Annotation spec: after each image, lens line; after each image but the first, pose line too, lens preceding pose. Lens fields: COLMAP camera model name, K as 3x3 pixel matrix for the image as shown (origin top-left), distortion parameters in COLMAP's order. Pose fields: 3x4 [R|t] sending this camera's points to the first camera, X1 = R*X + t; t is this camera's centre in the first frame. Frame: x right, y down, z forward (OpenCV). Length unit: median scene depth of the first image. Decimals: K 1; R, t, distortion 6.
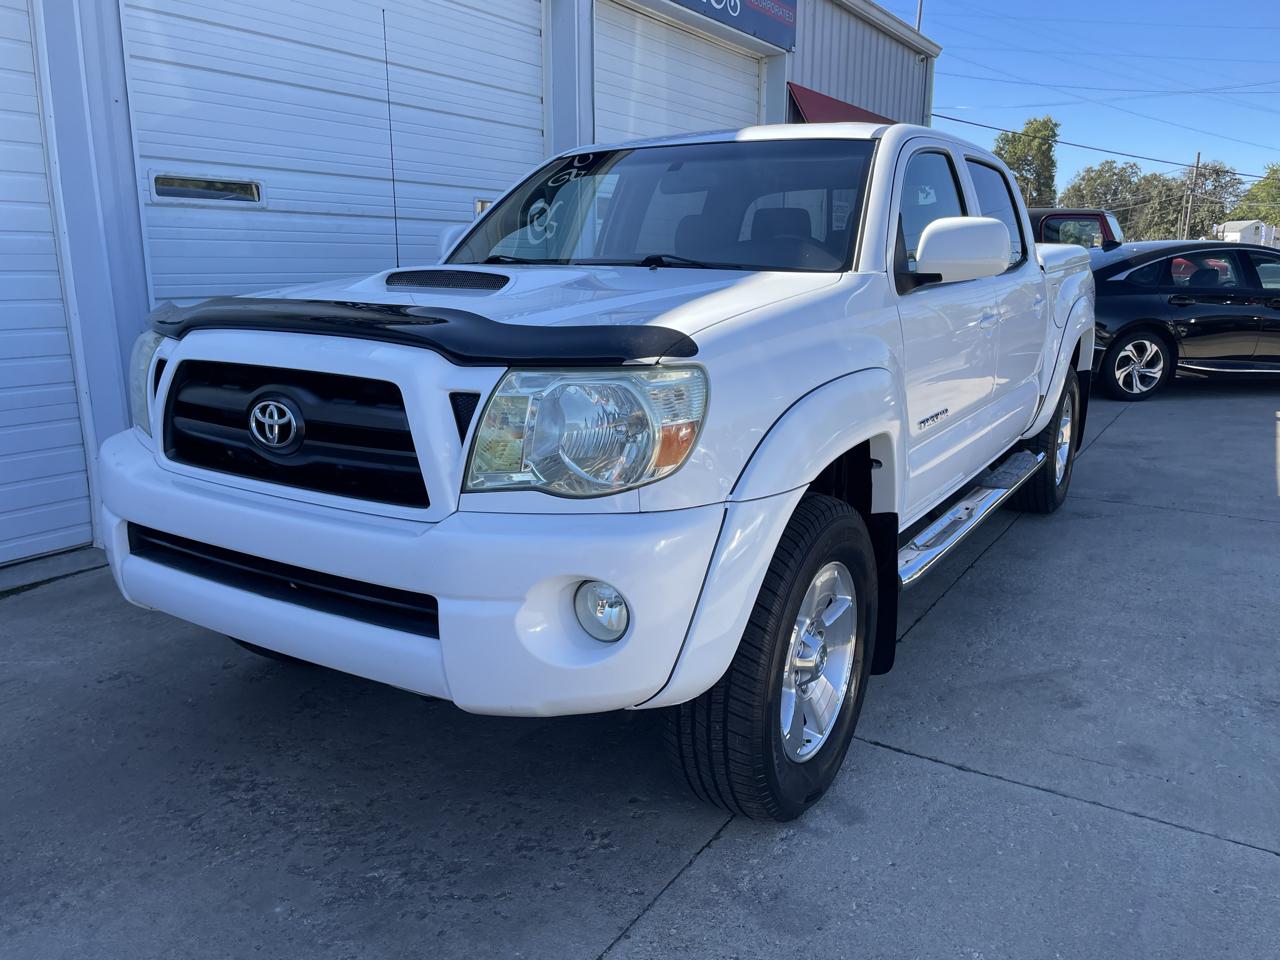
lens RADIAL K [[968.7, 0, 626.3], [0, 968.7, 484.0], [0, 0, 1]] dist [0.091223, -0.122664]
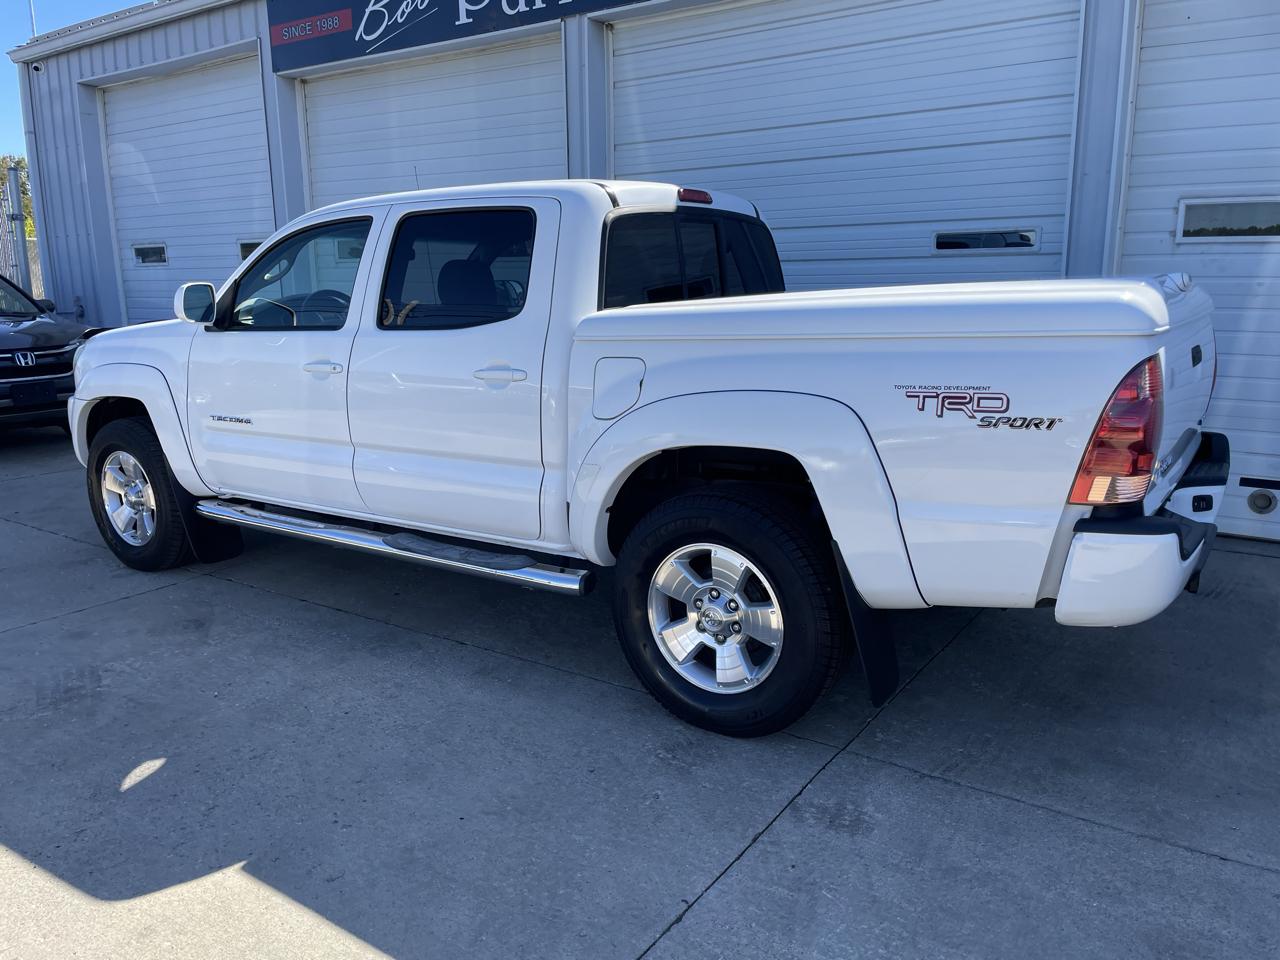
lens RADIAL K [[968.8, 0, 621.0], [0, 968.8, 481.3], [0, 0, 1]] dist [0.092749, -0.123362]
pose [[-0.040388, 0.202736, -0.978400, 1.305923], [-0.216166, 0.954237, 0.206652, -0.305341], [0.975521, 0.219843, 0.005285, 1.190147]]
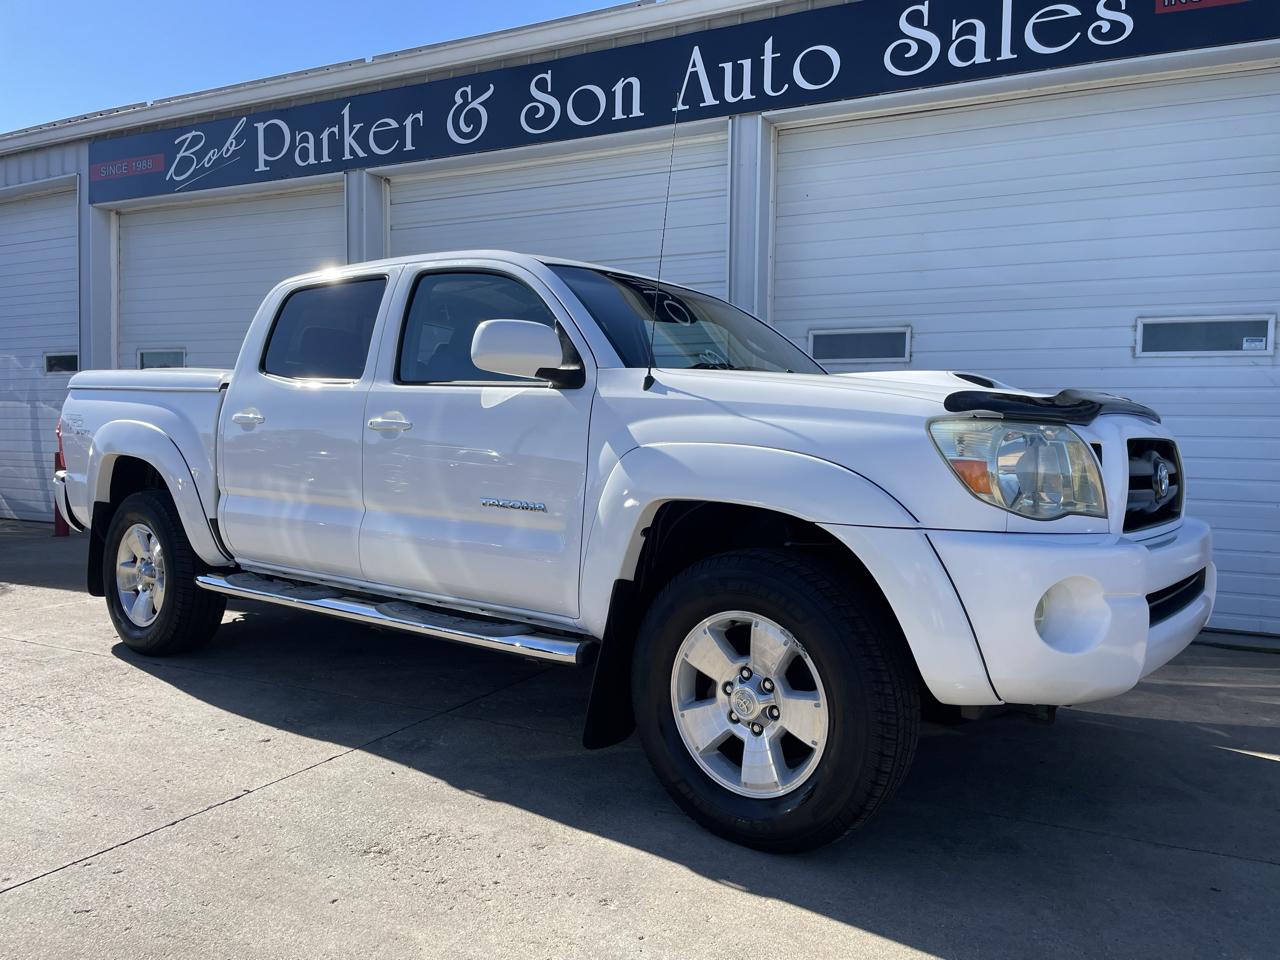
lens RADIAL K [[967.4, 0, 634.4], [0, 967.4, 465.4], [0, 0, 1]] dist [0.088821, -0.114334]
pose [[0.098709, 0.030648, -0.994644, 1.544040], [-0.239550, 0.970865, 0.006142, -0.268063], [0.965853, 0.237661, 0.103175, 1.432700]]
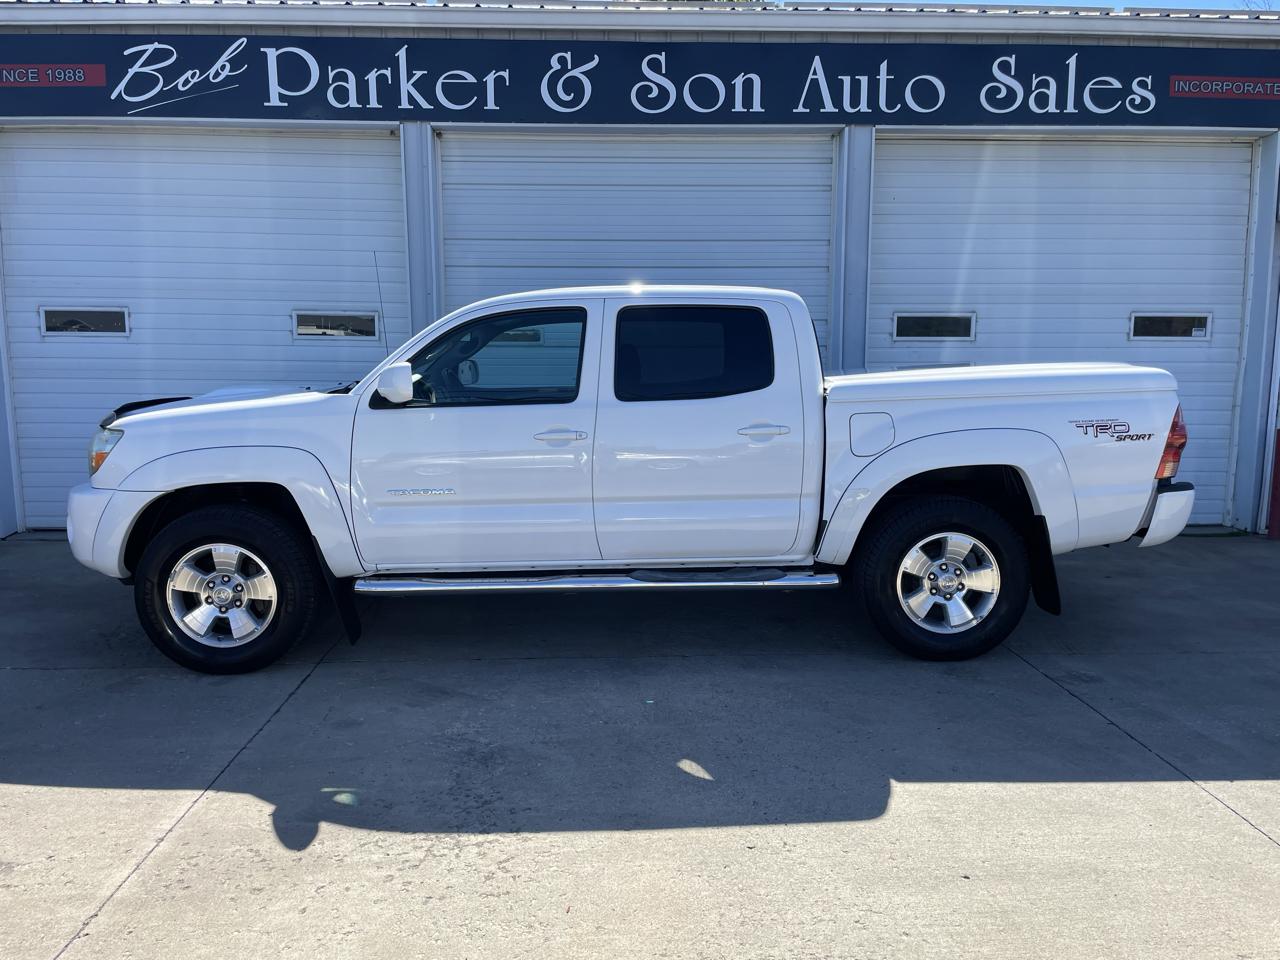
lens RADIAL K [[966.1, 0, 632.5], [0, 966.1, 483.6], [0, 0, 1]] dist [0.091163, -0.118062]
pose [[0.569053, 0.104124, -0.815682, 1.290493], [-0.183578, 0.983002, -0.002589, -0.102634], [0.801547, 0.151215, 0.578495, 0.301302]]
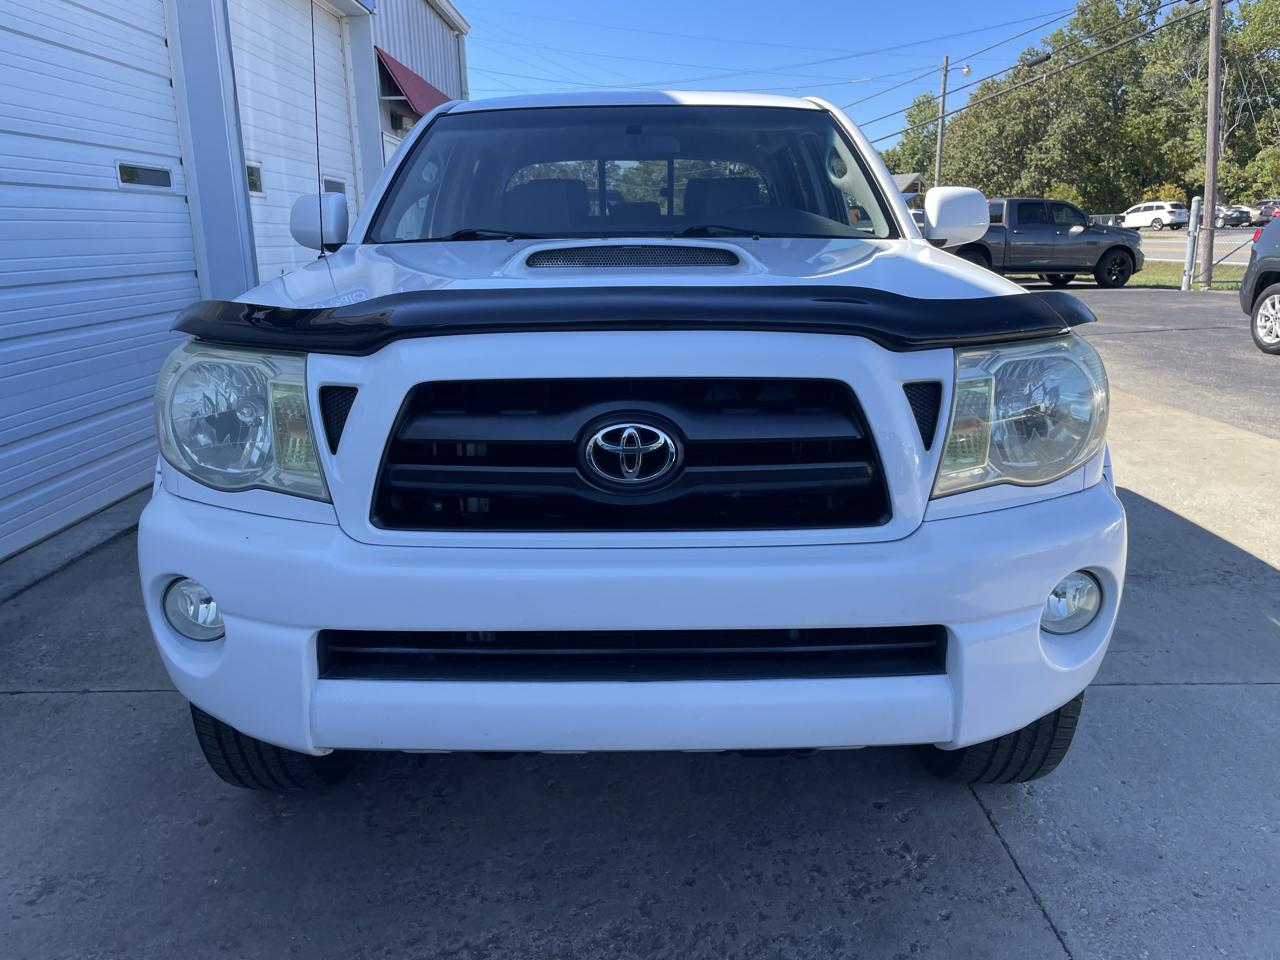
lens RADIAL K [[969.4, 0, 638.0], [0, 969.4, 475.7], [0, 0, 1]] dist [0.083267, -0.106219]
pose [[0.844950, -0.143204, 0.515318, -0.384514], [0.136730, 0.989308, 0.050731, -0.041949], [-0.517073, 0.027594, 0.855496, 0.188185]]
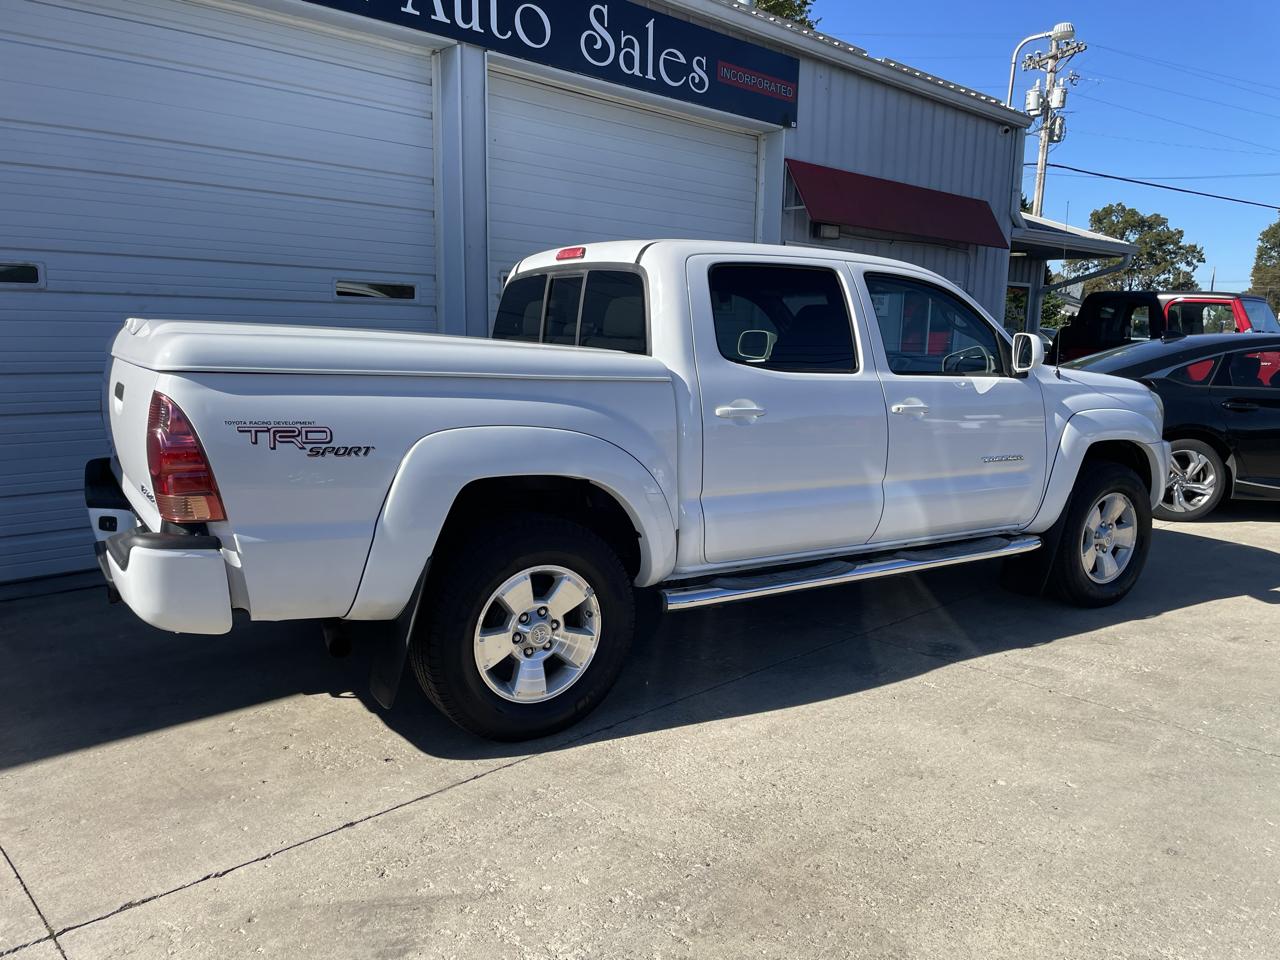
lens RADIAL K [[960.5, 0, 642.2], [0, 960.5, 475.0], [0, 0, 1]] dist [0.093848, -0.120986]
pose [[0.973562, 0.053490, -0.222071, 0.592230], [-0.070212, 0.995205, -0.068097, -0.080213], [0.217364, 0.081889, 0.972650, 0.207694]]
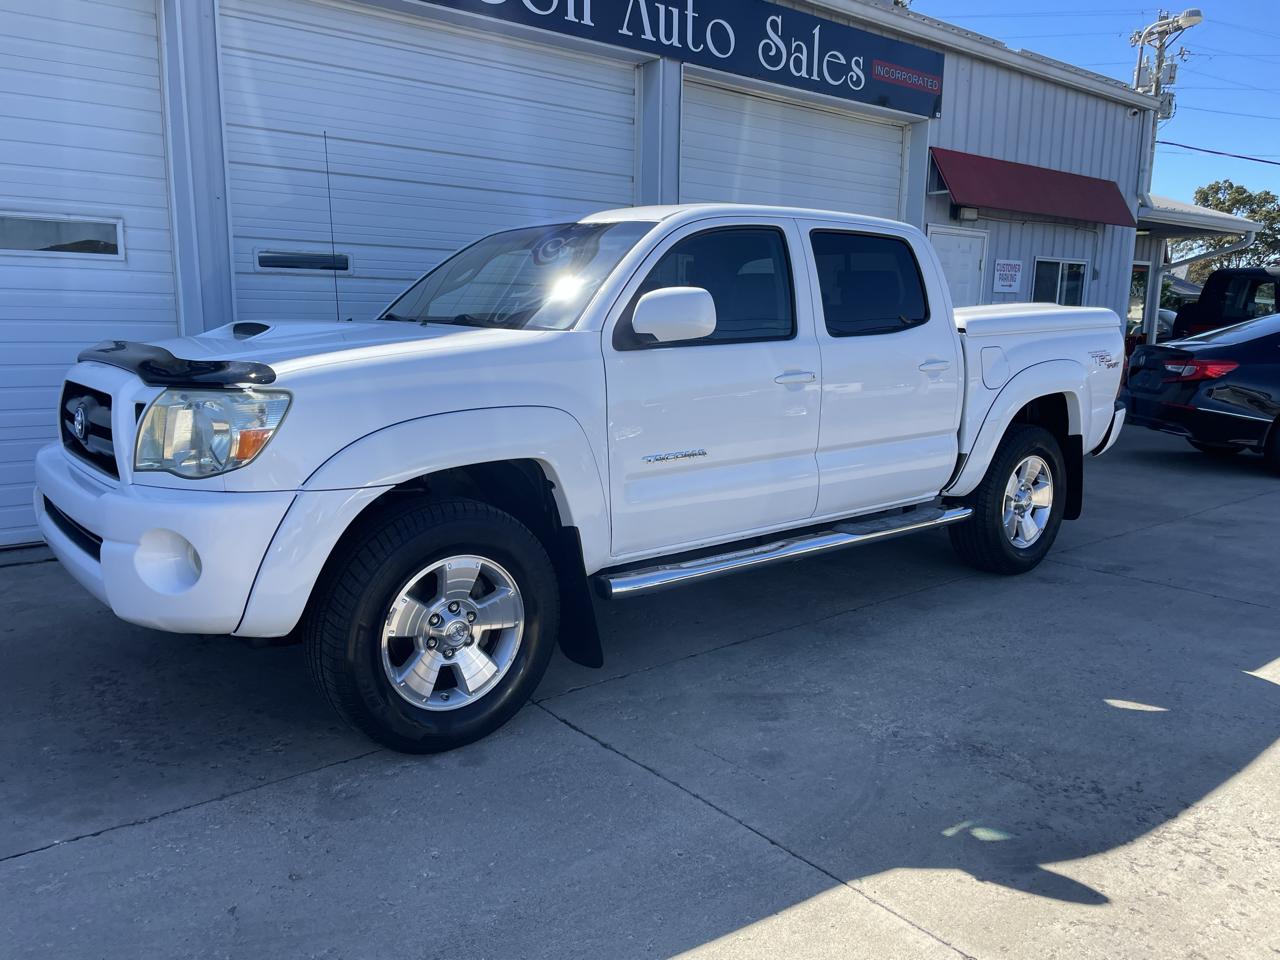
lens RADIAL K [[967.7, 0, 625.5], [0, 967.7, 481.7], [0, 0, 1]] dist [0.090855, -0.114851]
pose [[0.949397, 0.062529, -0.307792, 0.465530], [-0.080222, 0.995754, -0.045157, 0.015091], [0.303661, 0.067563, 0.950382, -0.087787]]
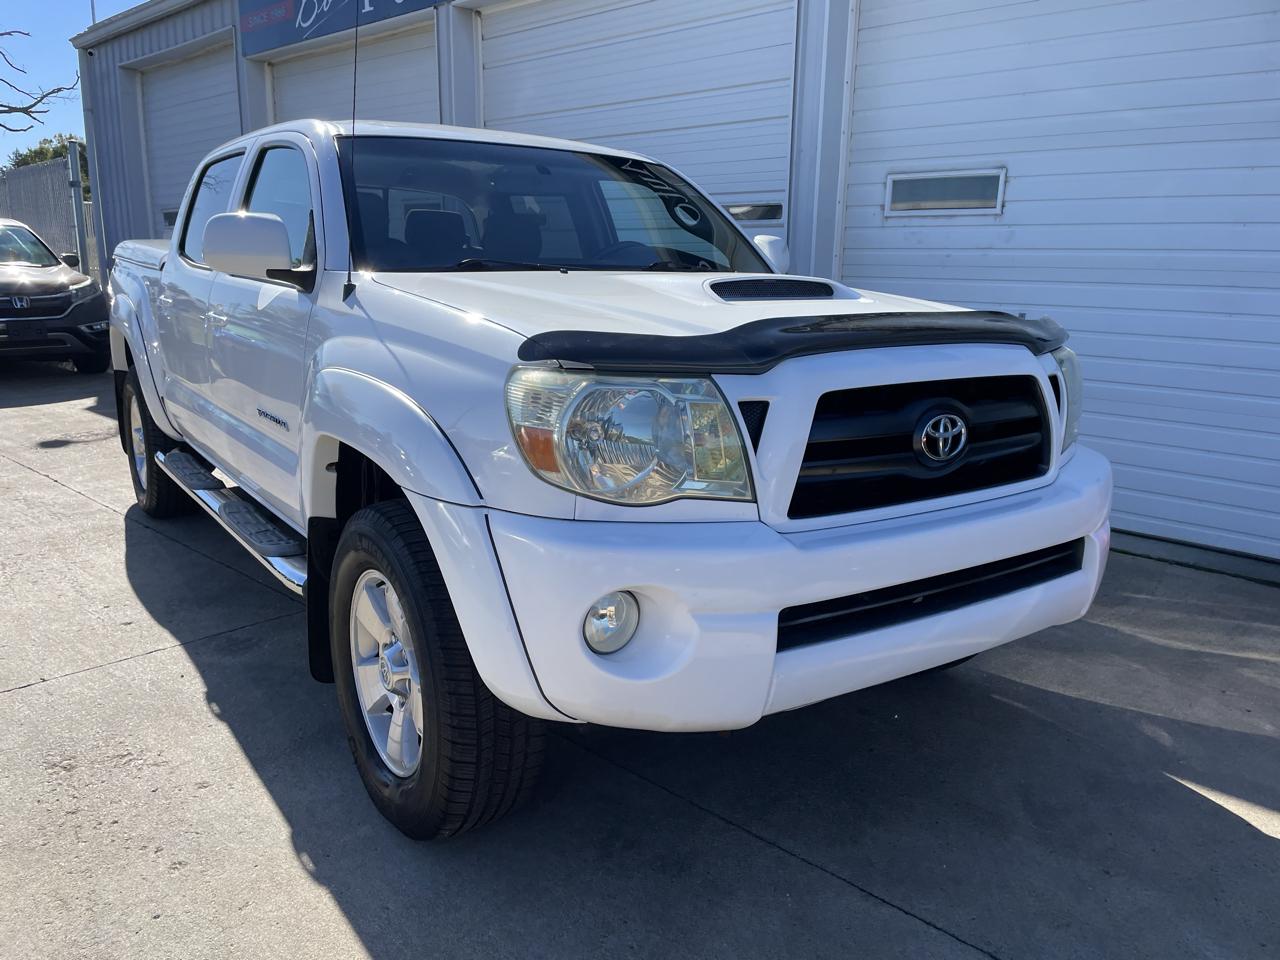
lens RADIAL K [[968.8, 0, 621.0], [0, 968.8, 481.3], [0, 0, 1]] dist [0.092749, -0.123362]
pose [[-0.203019, 0.212911, -0.955747, 1.412448], [-0.234808, 0.937008, 0.258614, -0.415835], [0.950604, 0.276921, -0.140237, 1.790186]]
